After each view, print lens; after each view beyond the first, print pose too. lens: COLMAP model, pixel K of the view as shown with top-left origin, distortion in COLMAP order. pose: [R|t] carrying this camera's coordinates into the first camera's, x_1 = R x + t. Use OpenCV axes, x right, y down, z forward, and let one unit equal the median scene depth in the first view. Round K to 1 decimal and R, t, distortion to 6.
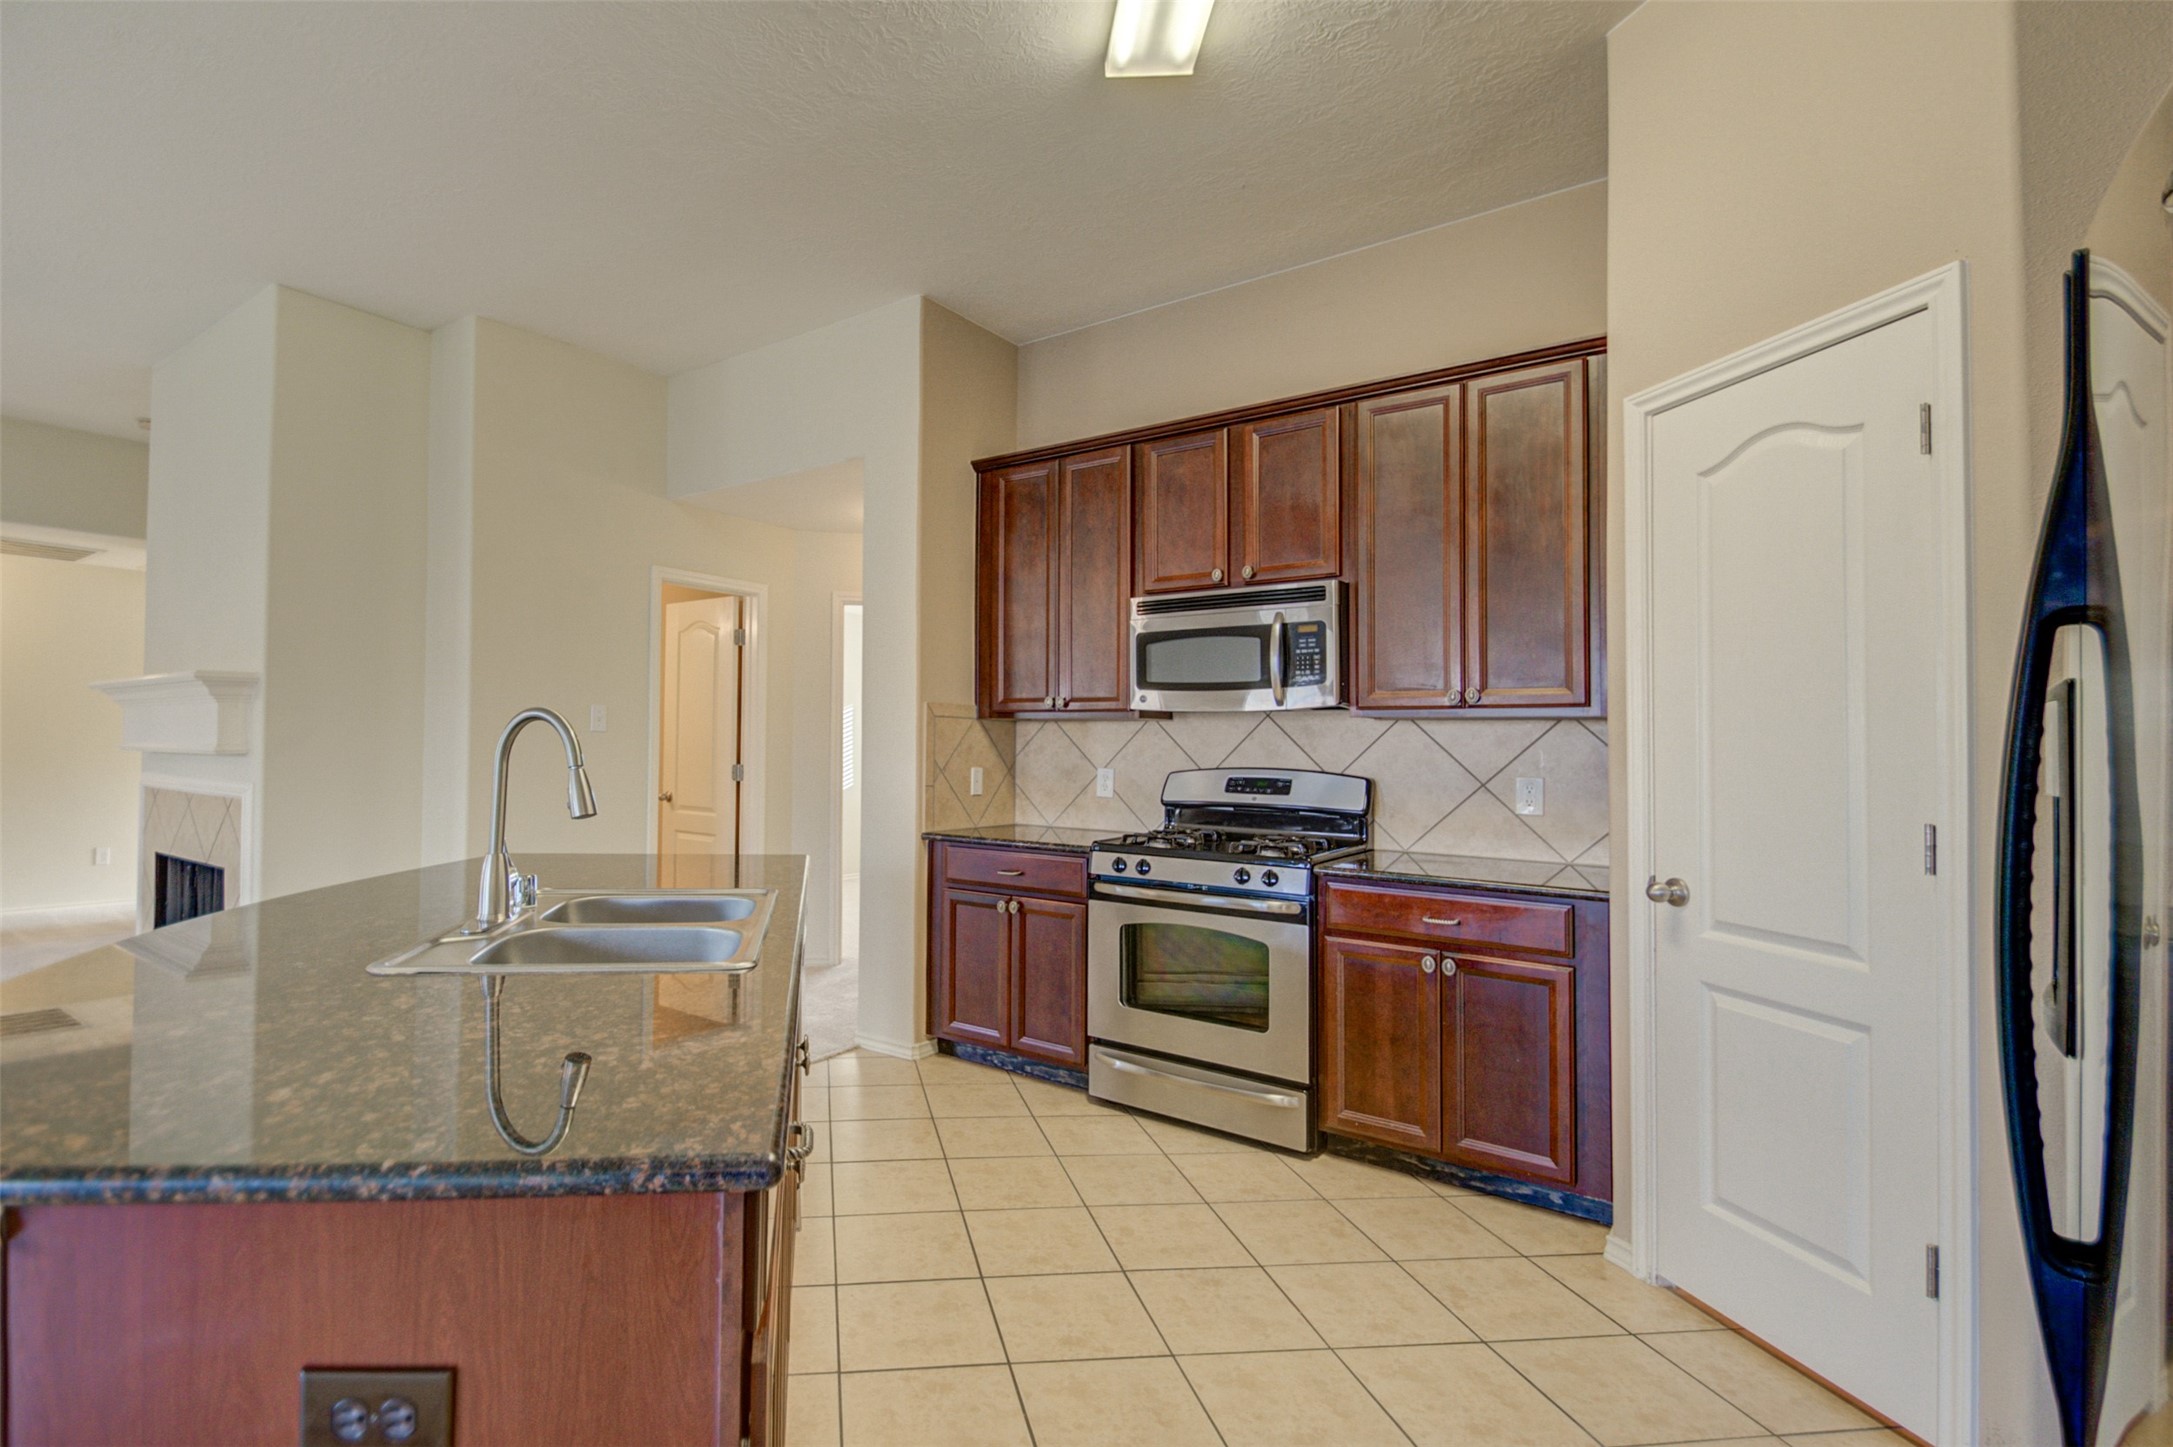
lens RADIAL K [[960.1, 0, 1113.1], [0, 960.1, 726.7], [0, 0, 1]] dist [0.001935, -0.000116]
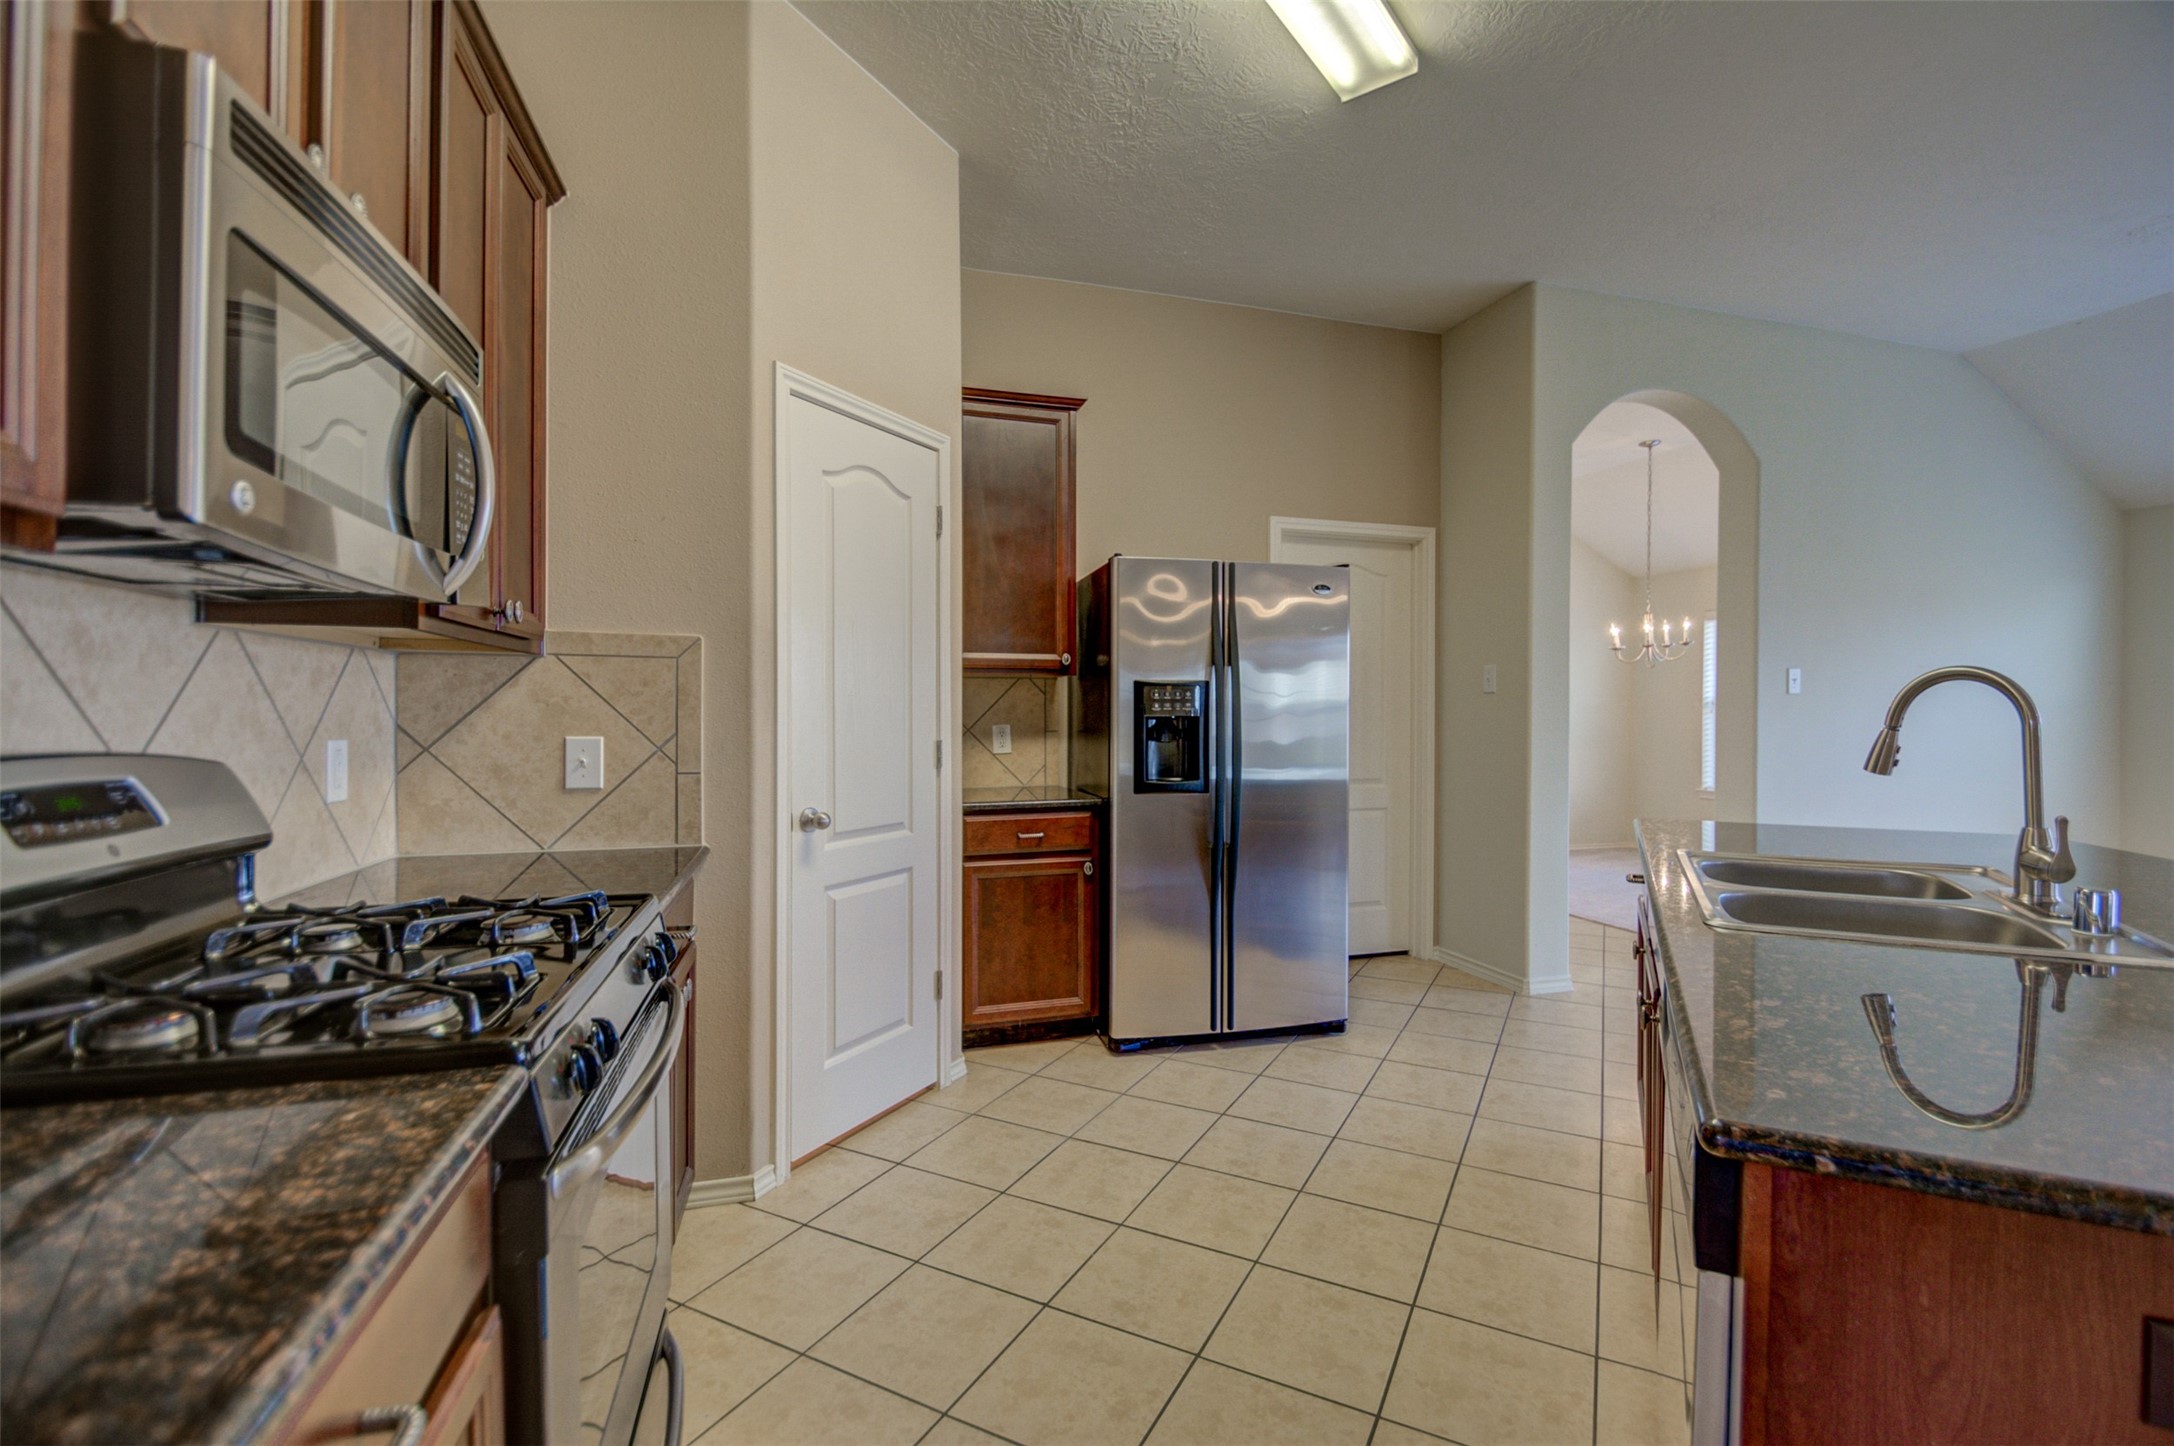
lens RADIAL K [[960.6, 0, 1113.6], [0, 960.6, 726.2], [0, 0, 1]] dist [0.001935, -0.000116]
pose [[-0.710934, -0.014075, 0.703117, -0.516847], [-0.015178, 0.999874, 0.004669, 0.048891], [-0.703094, -0.007352, -0.711058, 1.630924]]
